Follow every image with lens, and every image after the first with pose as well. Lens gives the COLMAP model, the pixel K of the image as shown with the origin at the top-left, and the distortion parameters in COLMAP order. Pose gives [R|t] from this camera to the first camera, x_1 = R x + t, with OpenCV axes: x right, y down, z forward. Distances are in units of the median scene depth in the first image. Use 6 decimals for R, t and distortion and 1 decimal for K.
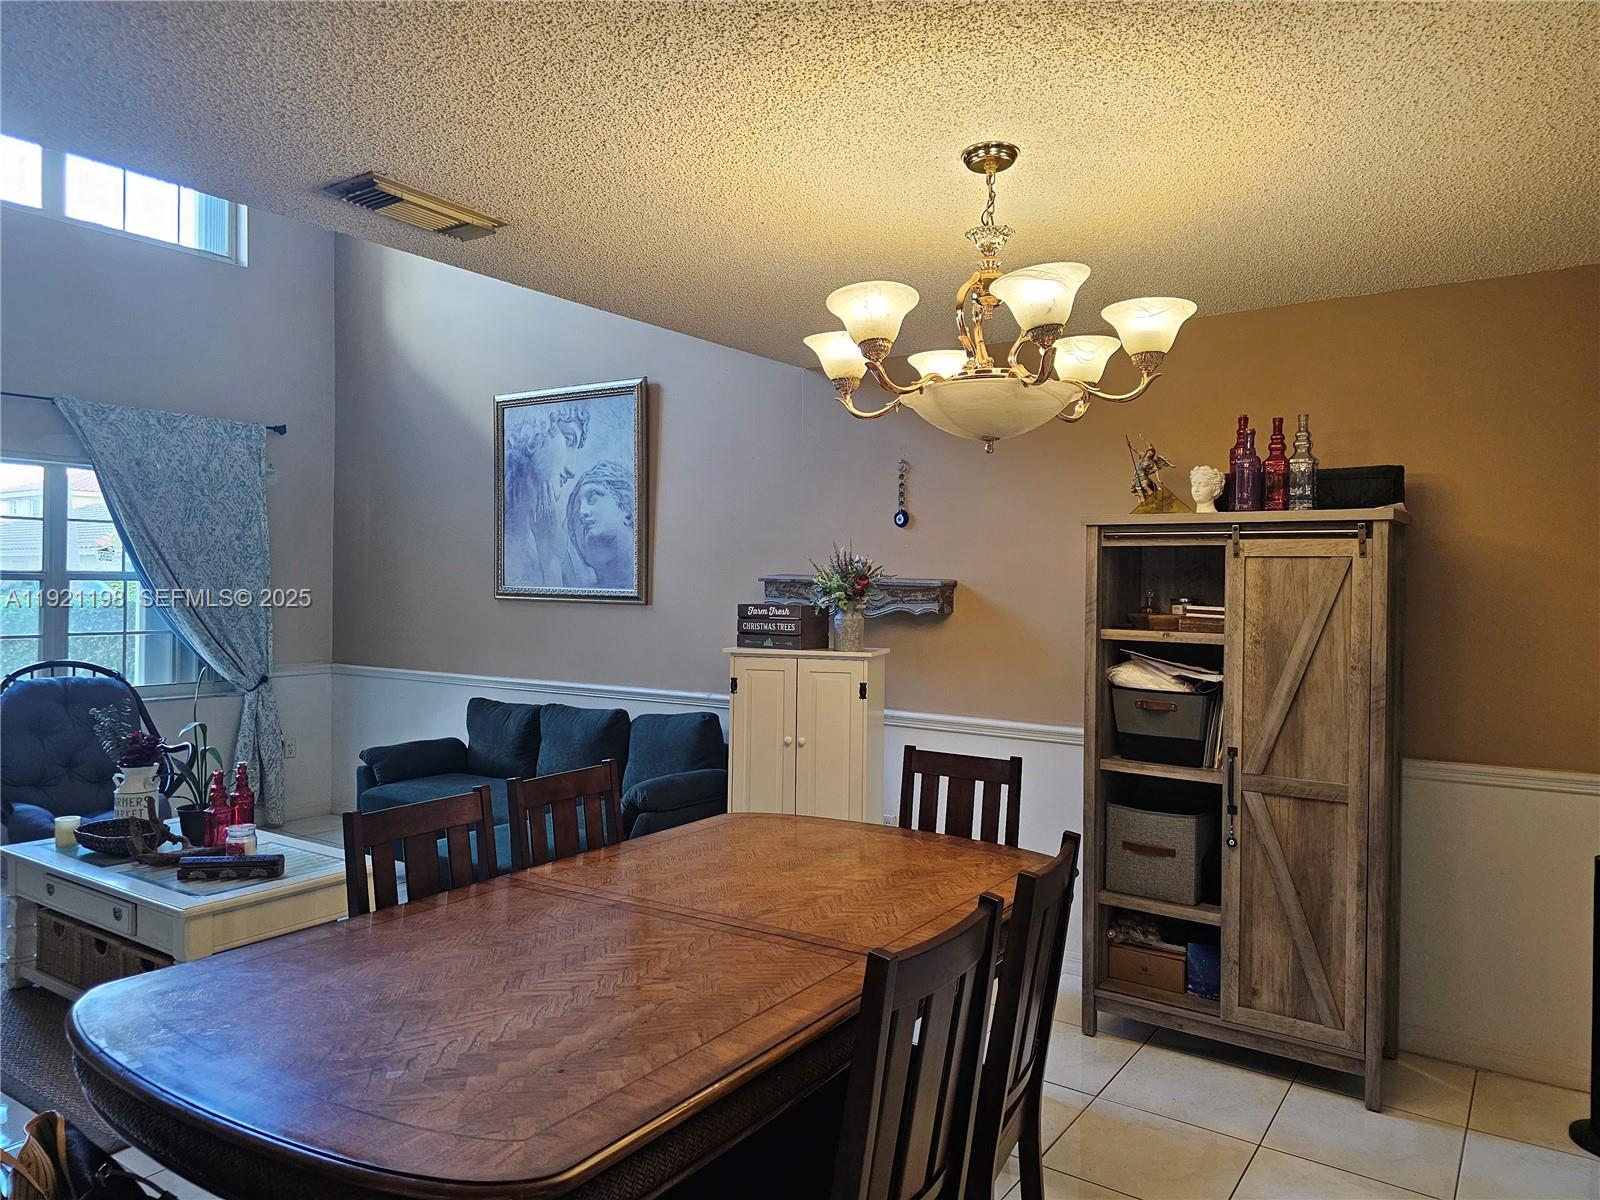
lens RADIAL K [[1069.7, 0, 800.0], [0, 1069.7, 600.0], [0, 0, 1]] dist [0.068065, -0.071702]
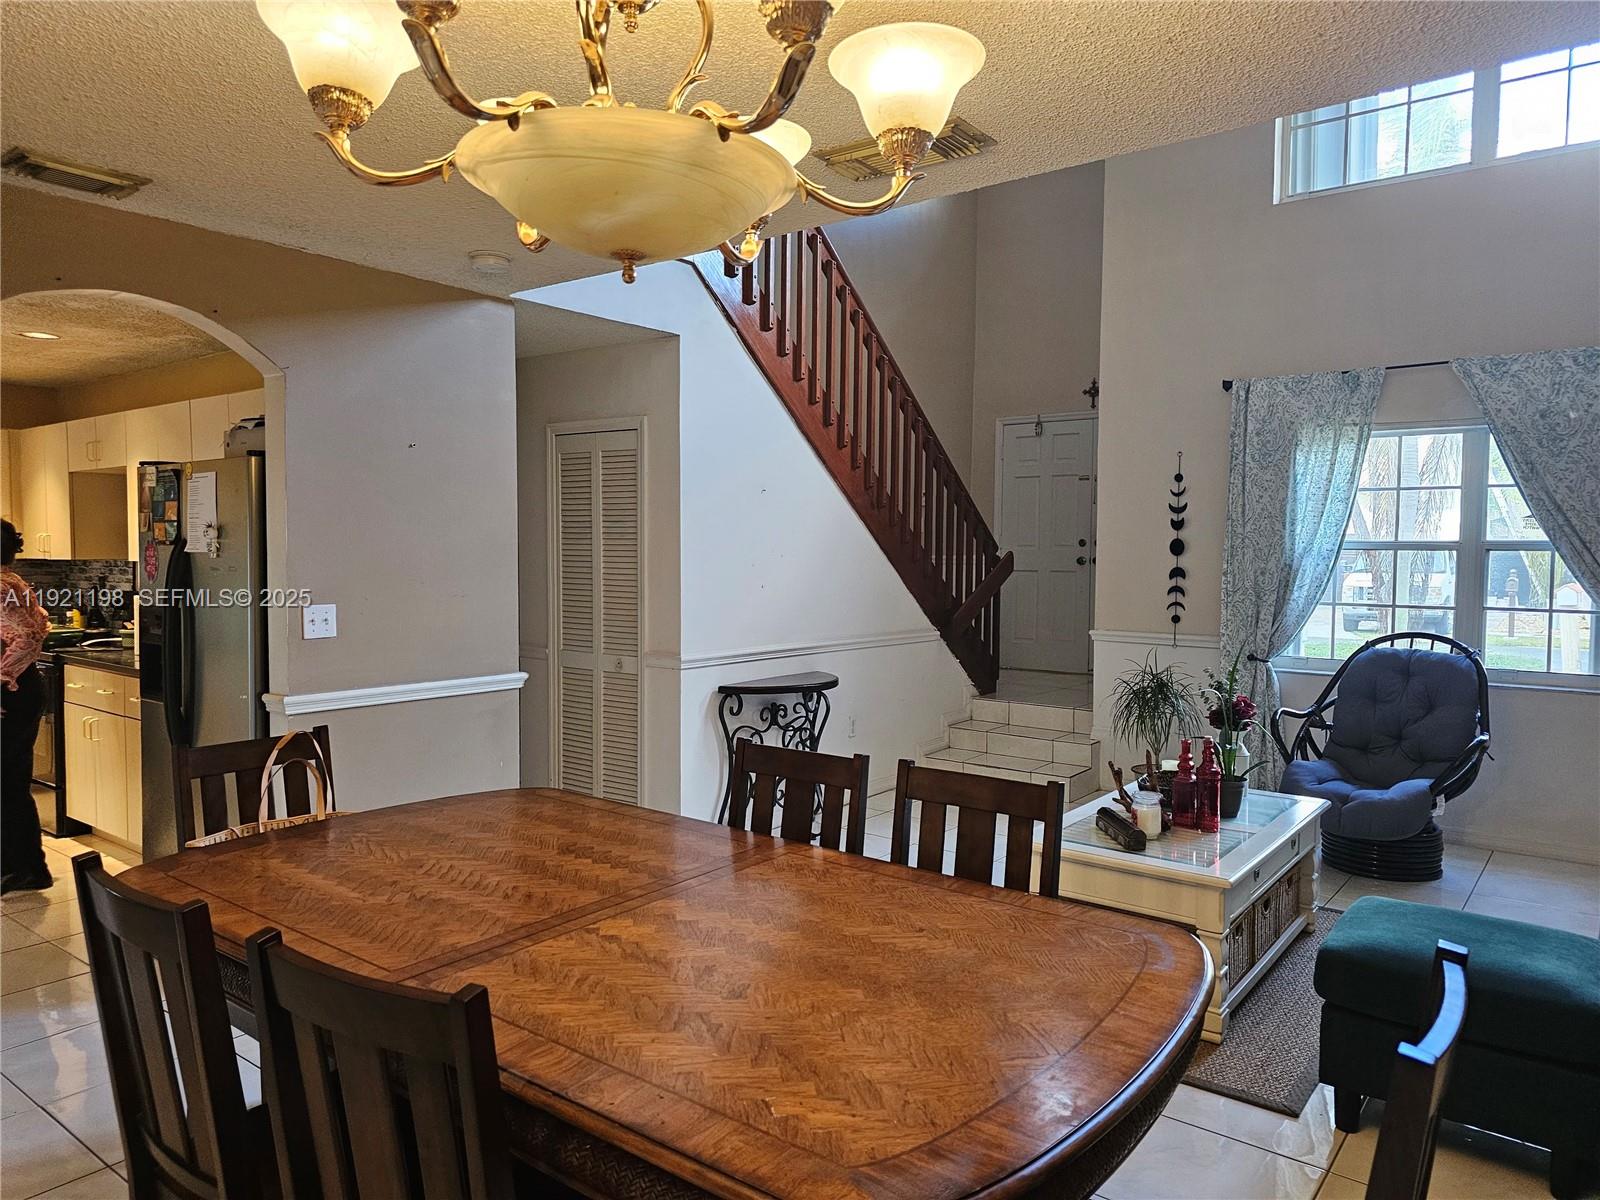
lens RADIAL K [[1069.7, 0, 800.0], [0, 1069.7, 600.0], [0, 0, 1]] dist [0.068065, -0.071702]
pose [[-0.058365, 0.038854, -0.997539, 0.306281], [-0.020016, 0.998996, 0.040081, -0.001189], [0.998095, 0.022306, -0.057529, 0.471946]]
